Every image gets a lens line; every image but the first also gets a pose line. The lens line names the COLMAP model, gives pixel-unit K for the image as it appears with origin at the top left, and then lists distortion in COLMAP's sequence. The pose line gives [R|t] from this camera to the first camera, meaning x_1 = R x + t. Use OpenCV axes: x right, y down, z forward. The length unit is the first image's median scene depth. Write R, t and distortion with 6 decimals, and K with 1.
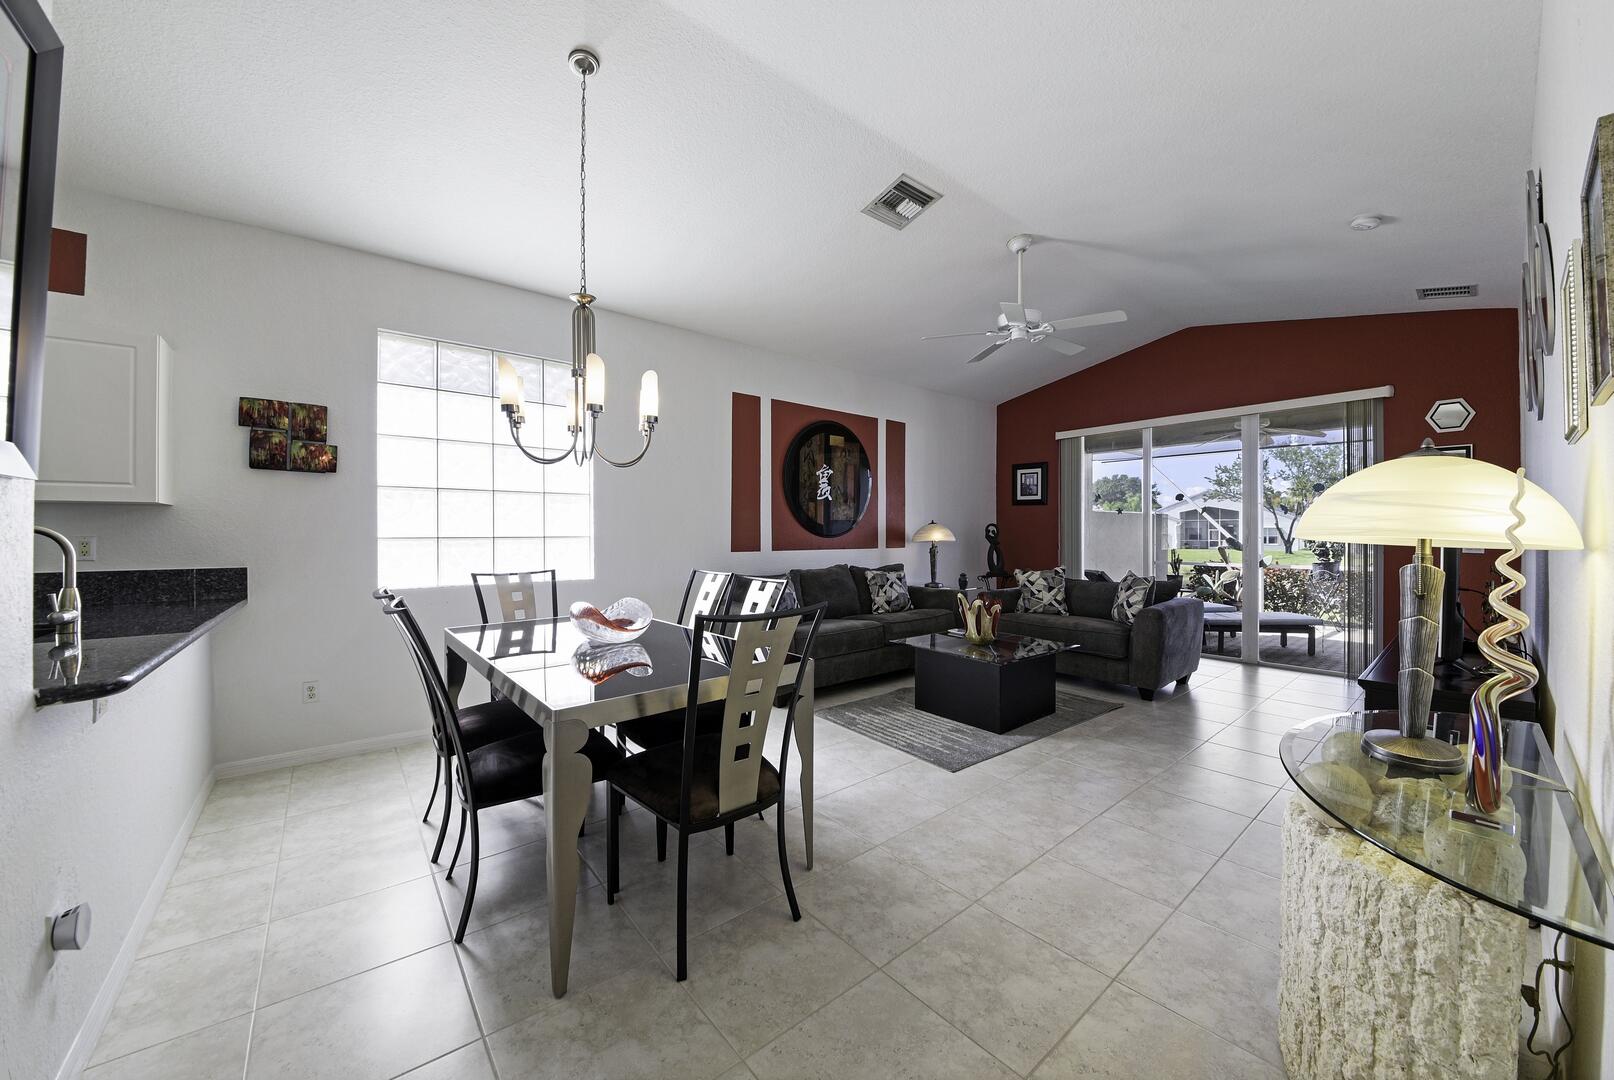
lens RADIAL K [[579.2, 0, 817.6], [0, 579.2, 528.8], [0, 0, 1]] dist [0.000189, -0.009723]
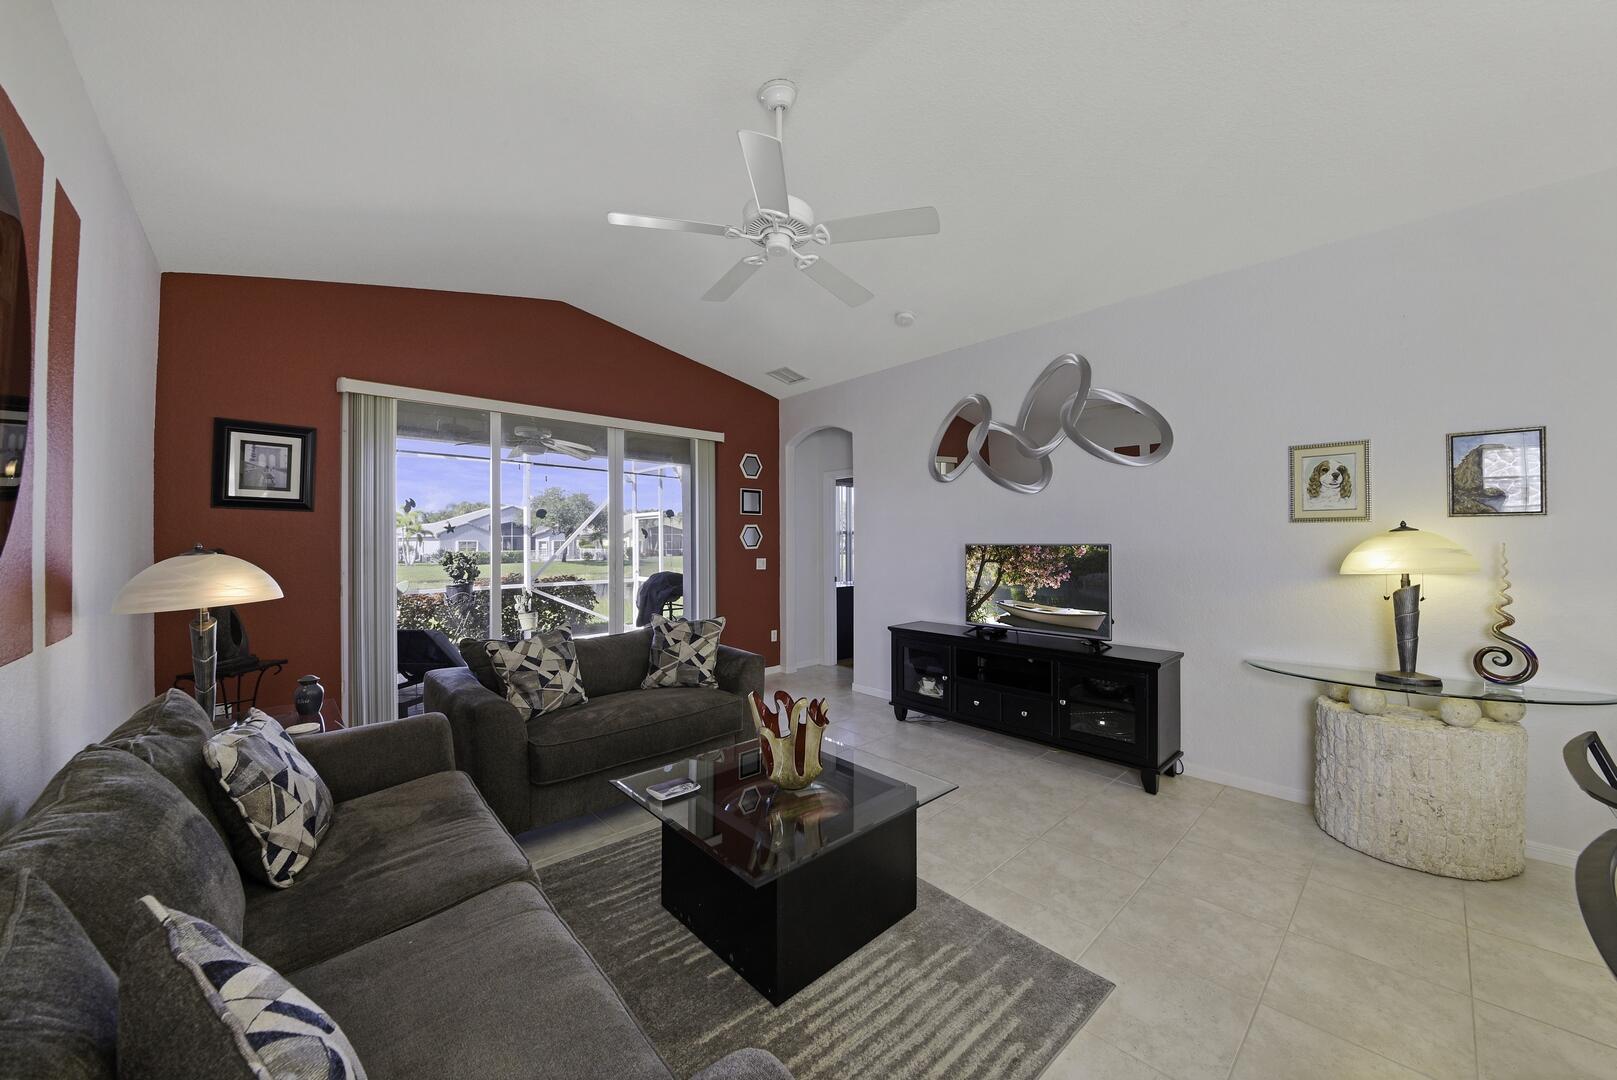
lens RADIAL K [[577.9, 0, 827.9], [0, 577.9, 539.3], [0, 0, 1]] dist [-0.000739, -0.010064]
pose [[-0.067065, 0.007591, 0.997720, -0.194104], [-0.003135, 0.999965, -0.007819, -0.018593], [-0.997744, -0.003652, -0.067038, 0.766431]]
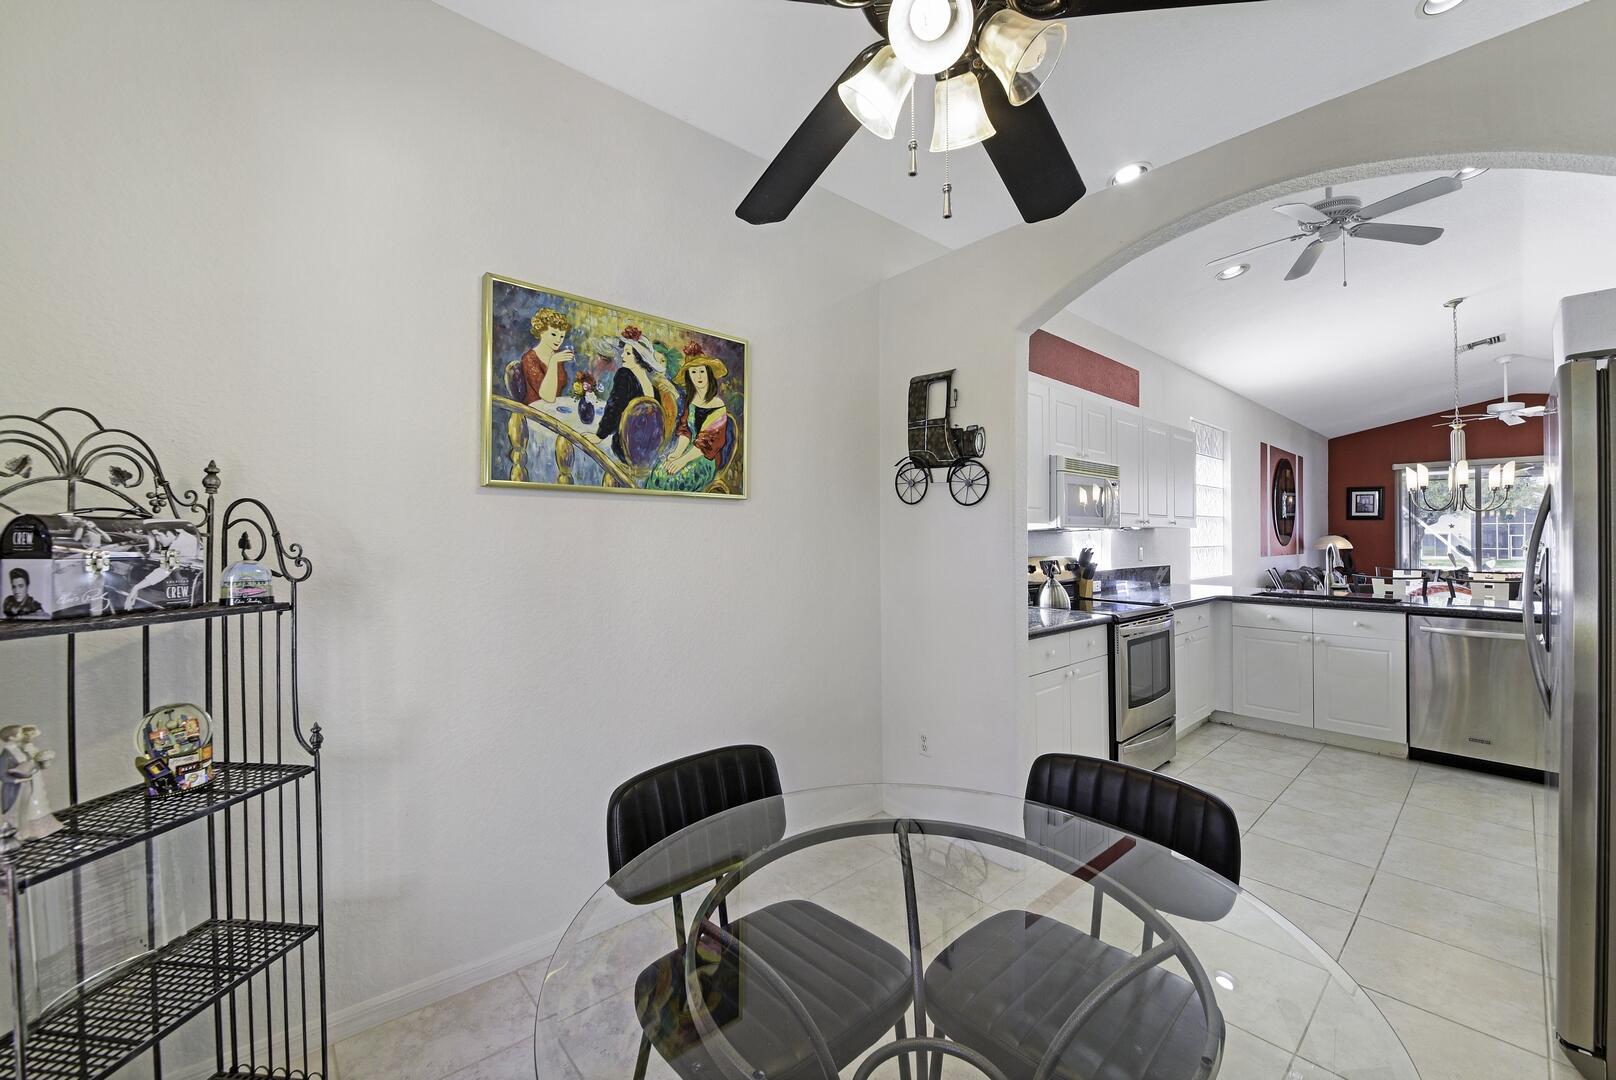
lens RADIAL K [[625.8, 0, 824.6], [0, 625.8, 538.6], [0, 0, 1]] dist [0.019706, -0.025296]
pose [[0.999365, -0.002037, 0.035574, -1.208424], [0.001849, 0.999984, 0.005329, -0.011780], [-0.035585, -0.005260, 0.999353, -0.479018]]
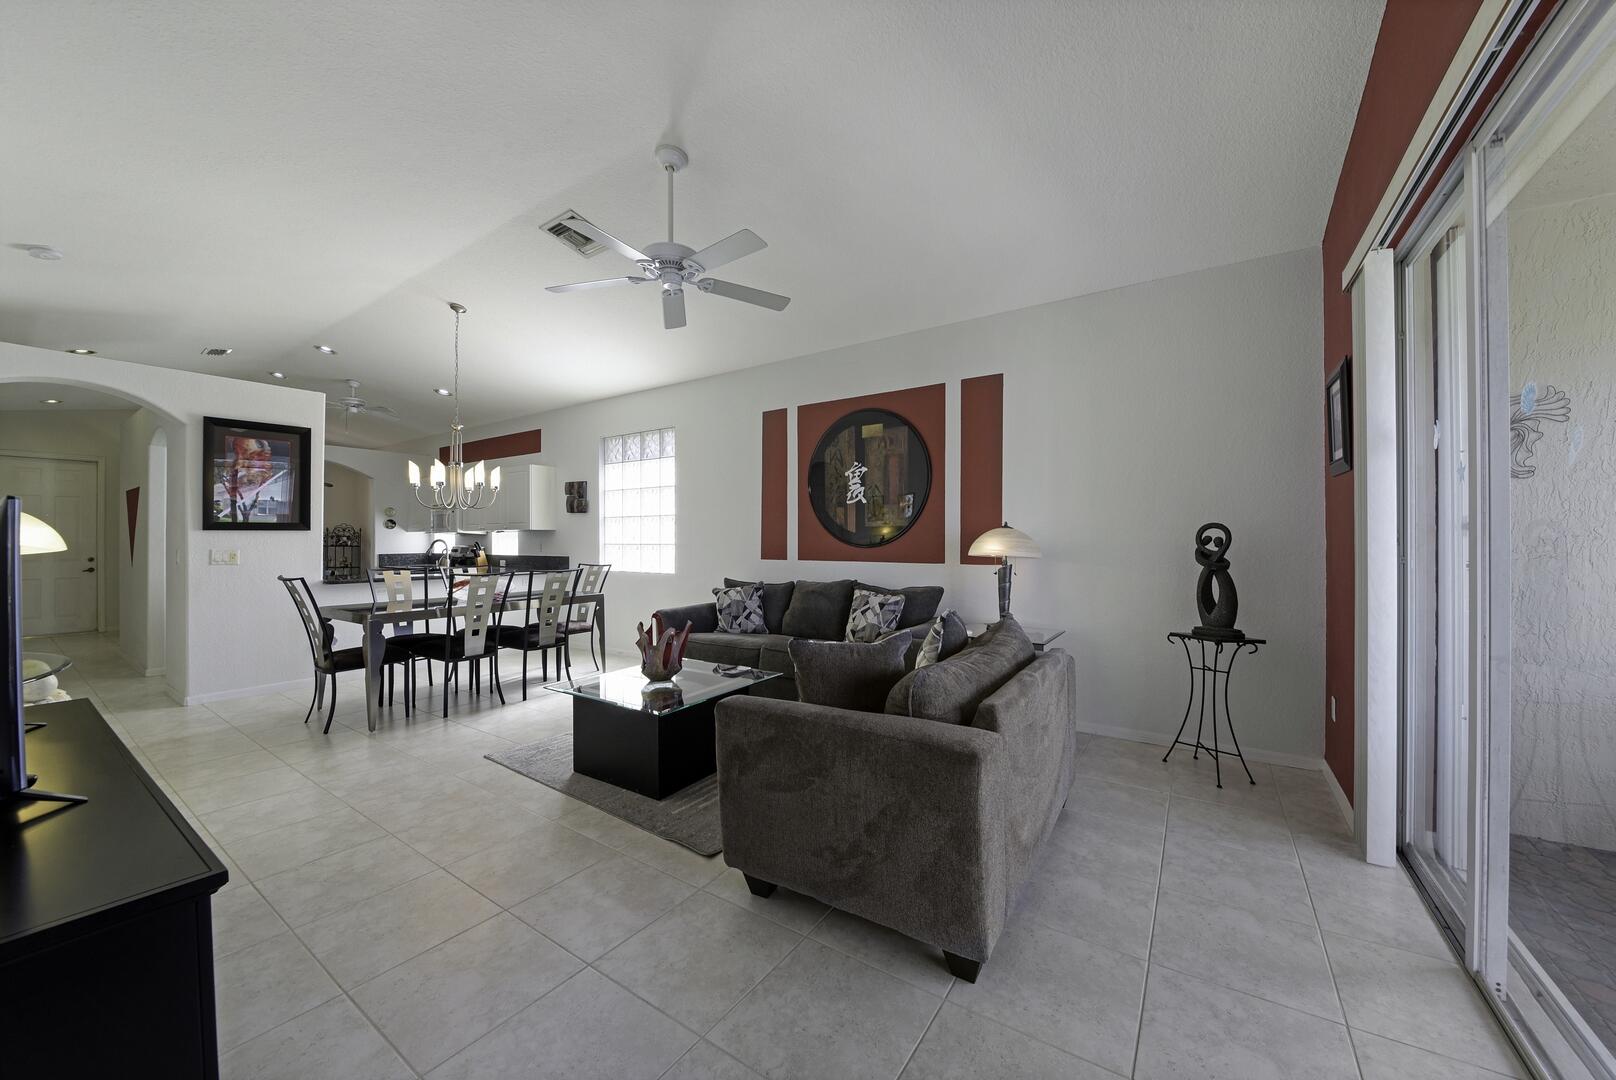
lens RADIAL K [[577.6, 0, 827.4], [0, 577.6, 539.3], [0, 0, 1]] dist [-0.000739, -0.010064]
pose [[0.296731, 0.000532, -0.954961, 0.864246], [0.007245, 0.999970, 0.002809, 0.000125], [0.954933, -0.007752, 0.296719, 0.750255]]
